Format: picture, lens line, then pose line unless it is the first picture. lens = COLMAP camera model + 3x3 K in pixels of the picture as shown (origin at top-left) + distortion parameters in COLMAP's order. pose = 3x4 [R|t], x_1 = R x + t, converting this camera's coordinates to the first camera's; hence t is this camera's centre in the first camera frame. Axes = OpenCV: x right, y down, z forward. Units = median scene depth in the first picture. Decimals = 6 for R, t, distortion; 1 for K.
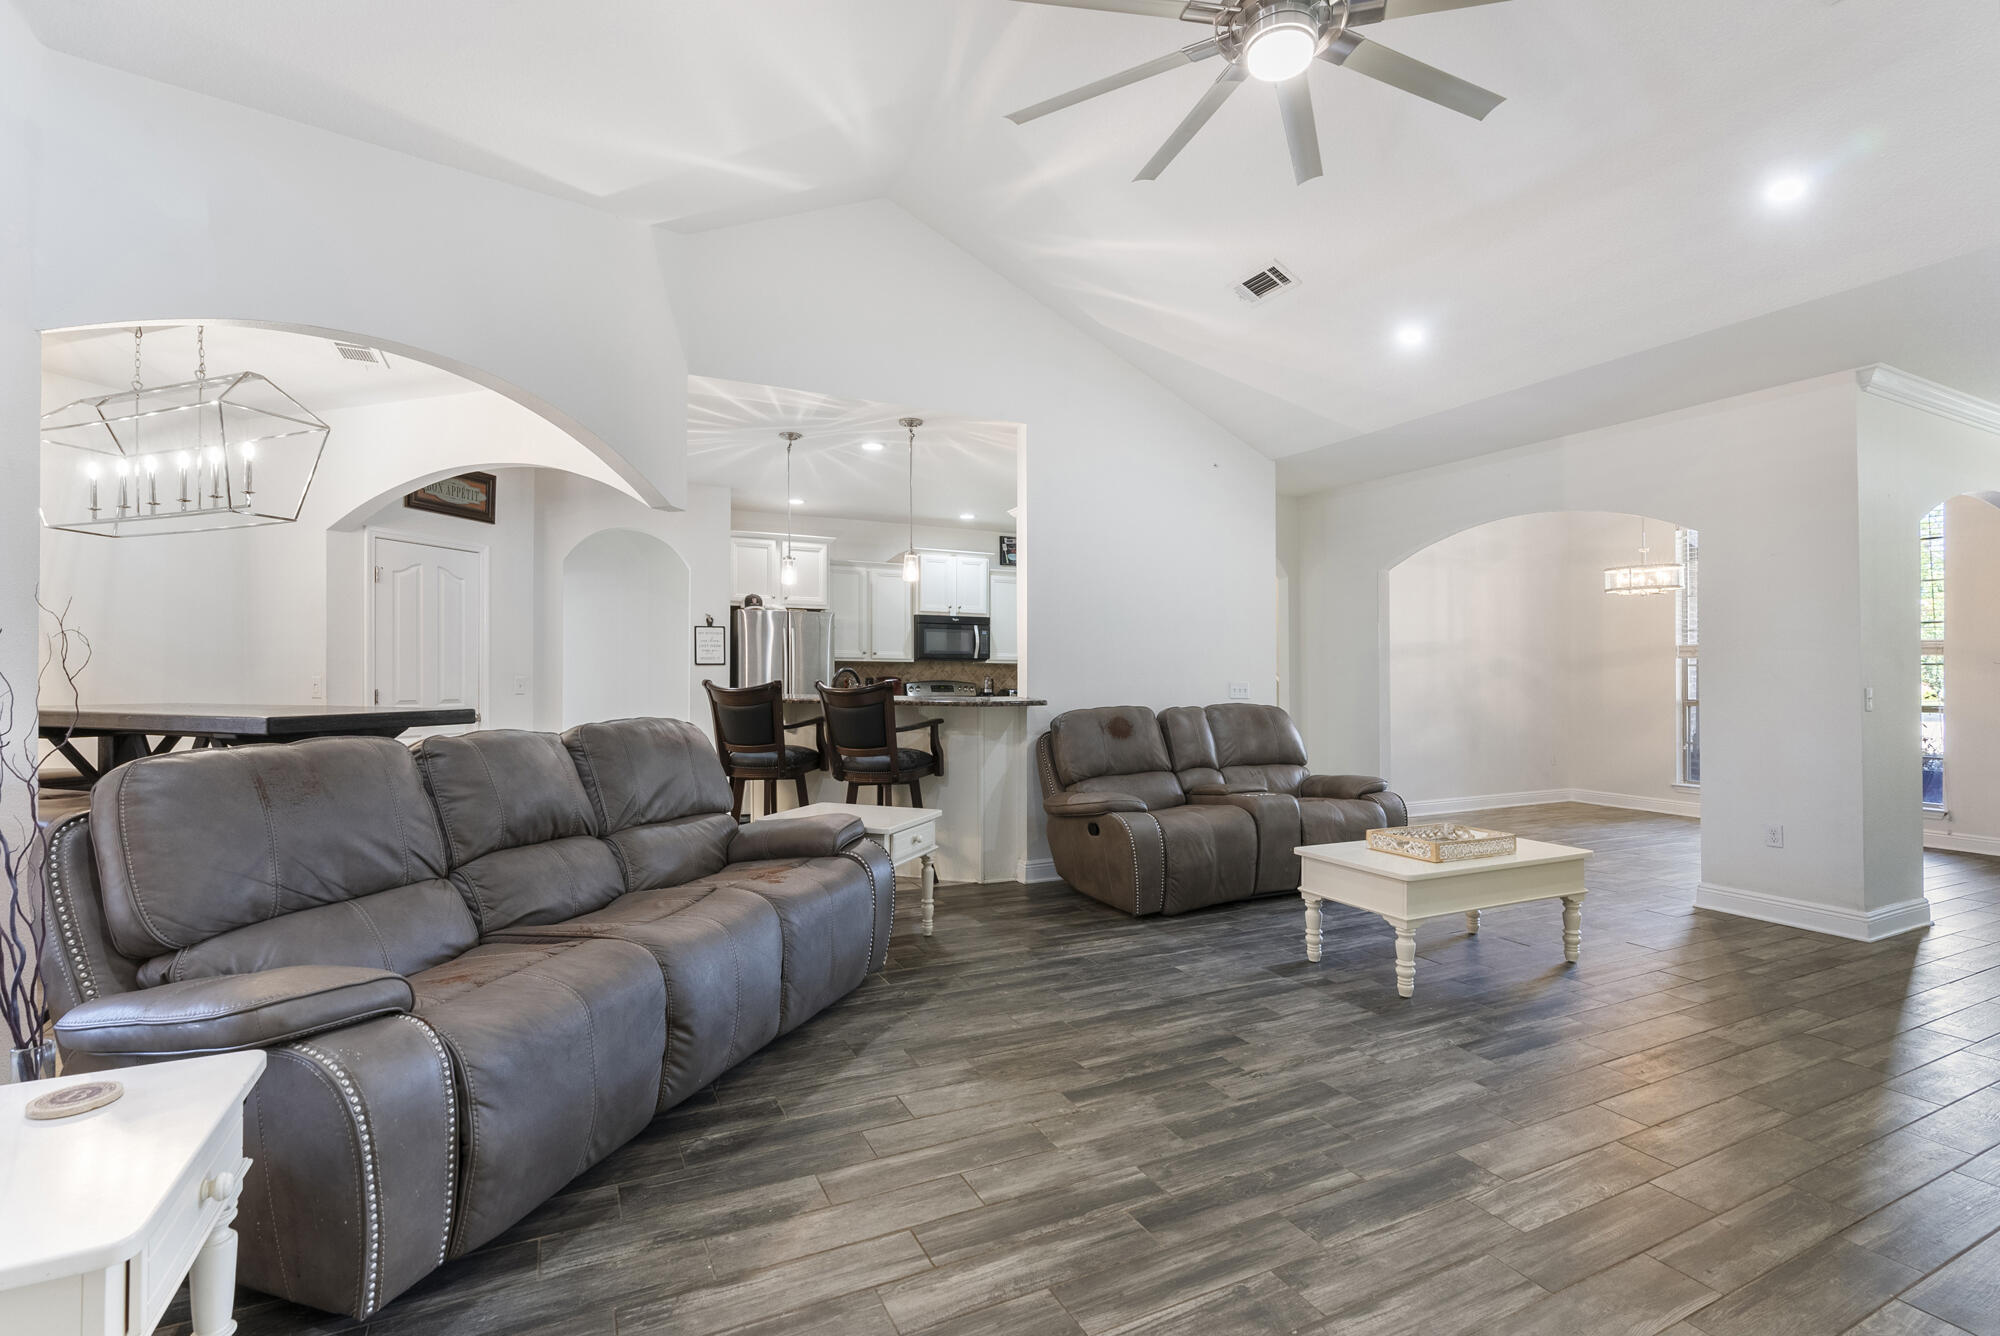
lens RADIAL K [[907.2, 0, 992.7], [0, 907.2, 670.0], [0, 0, 1]] dist [-0.007090, 0.003655]
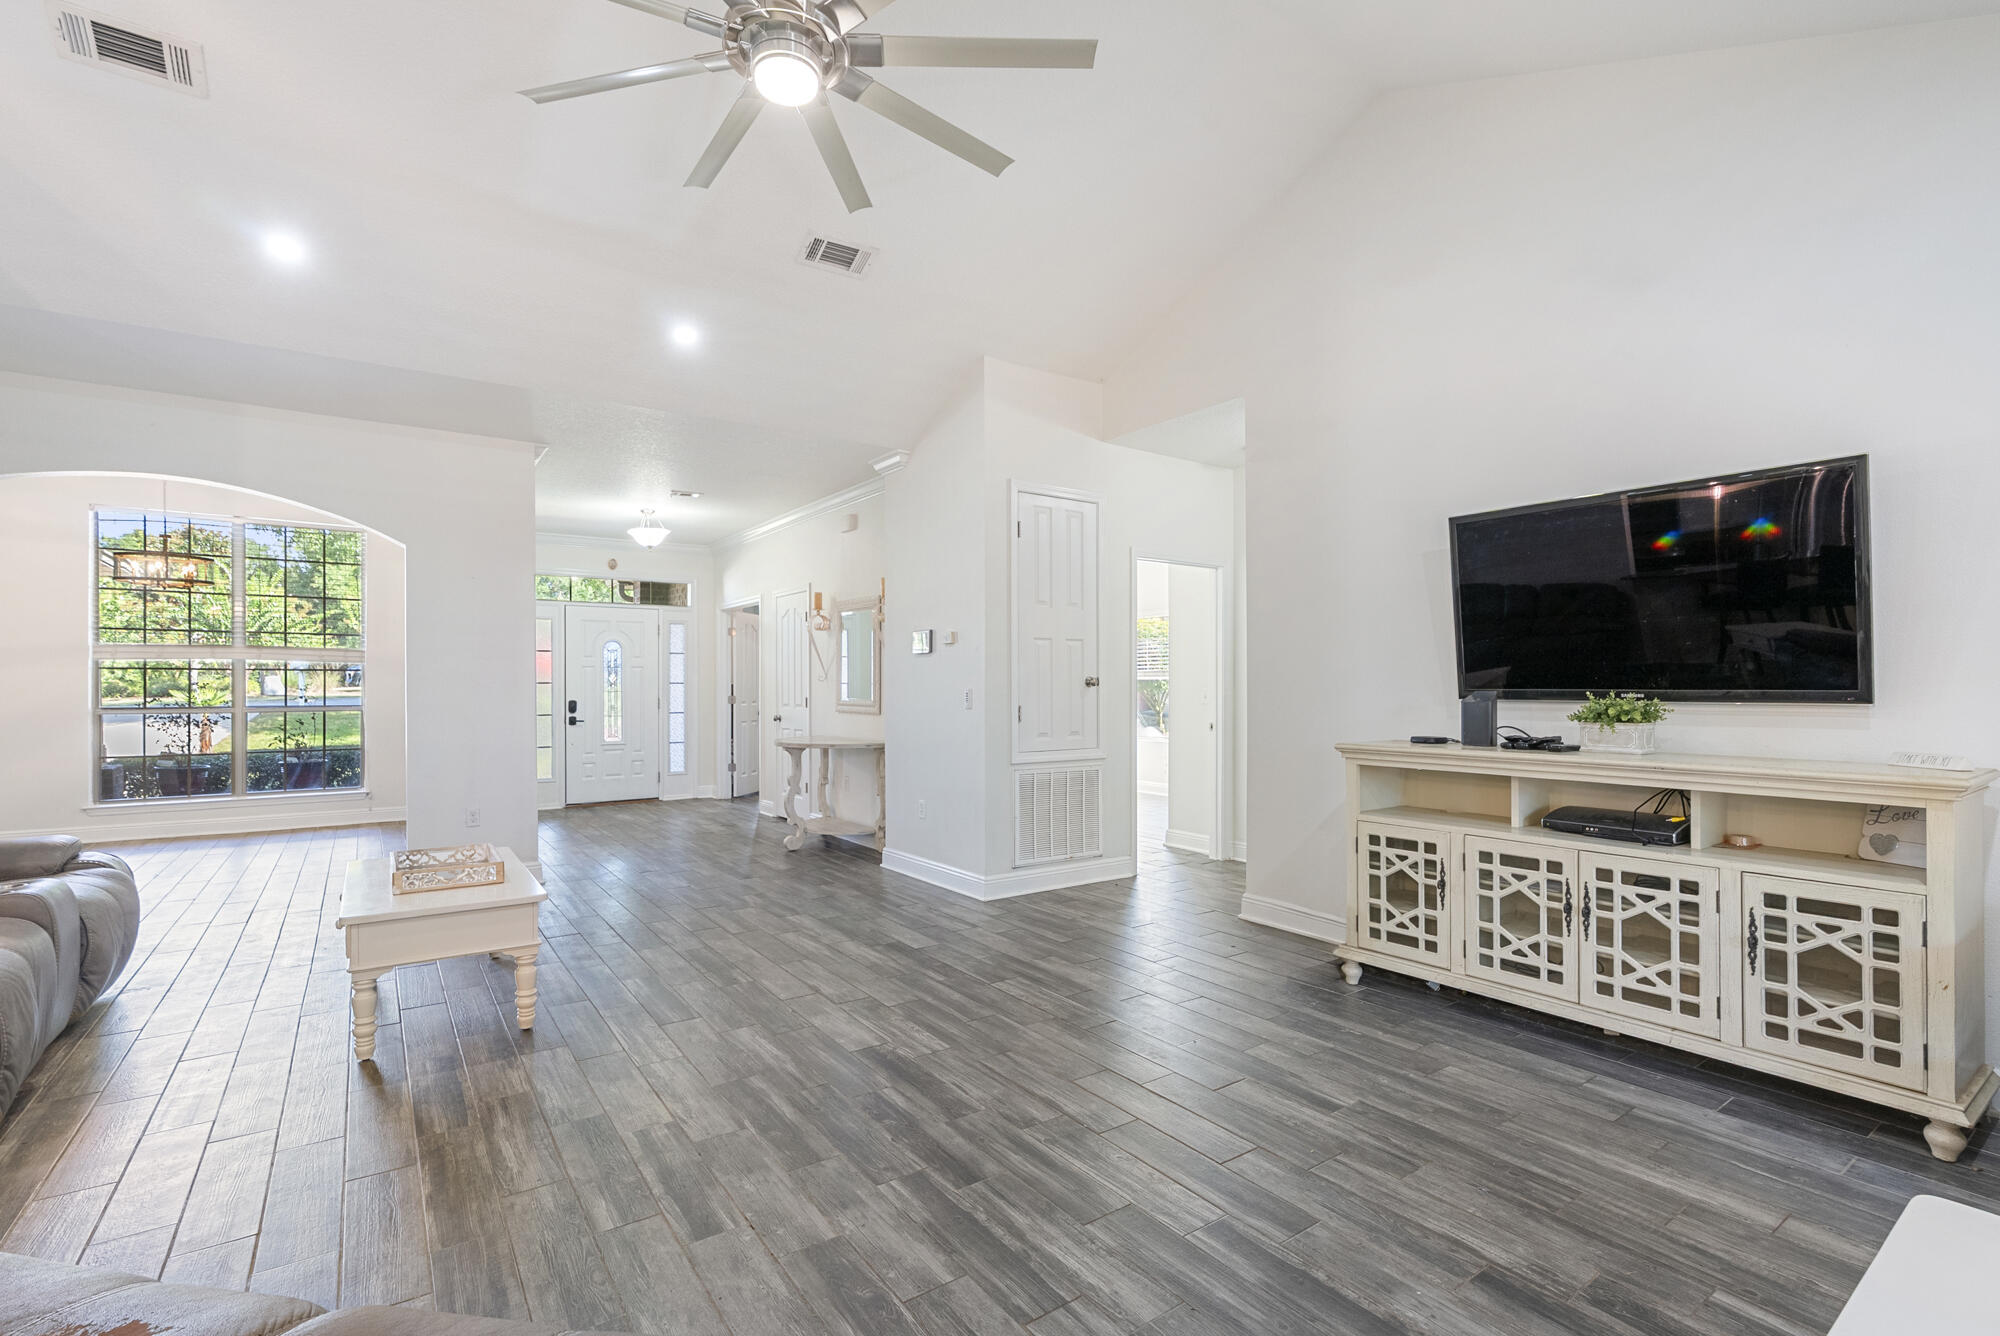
lens RADIAL K [[907.2, 0, 1007.3], [0, 907.2, 686.9], [0, 0, 1]] dist [-0.007090, 0.003655]
pose [[-0.160311, -0.011495, 0.987000, -0.775888], [-0.008945, 0.999908, 0.010193, -0.006157], [-0.987026, -0.007195, -0.160399, 0.952902]]
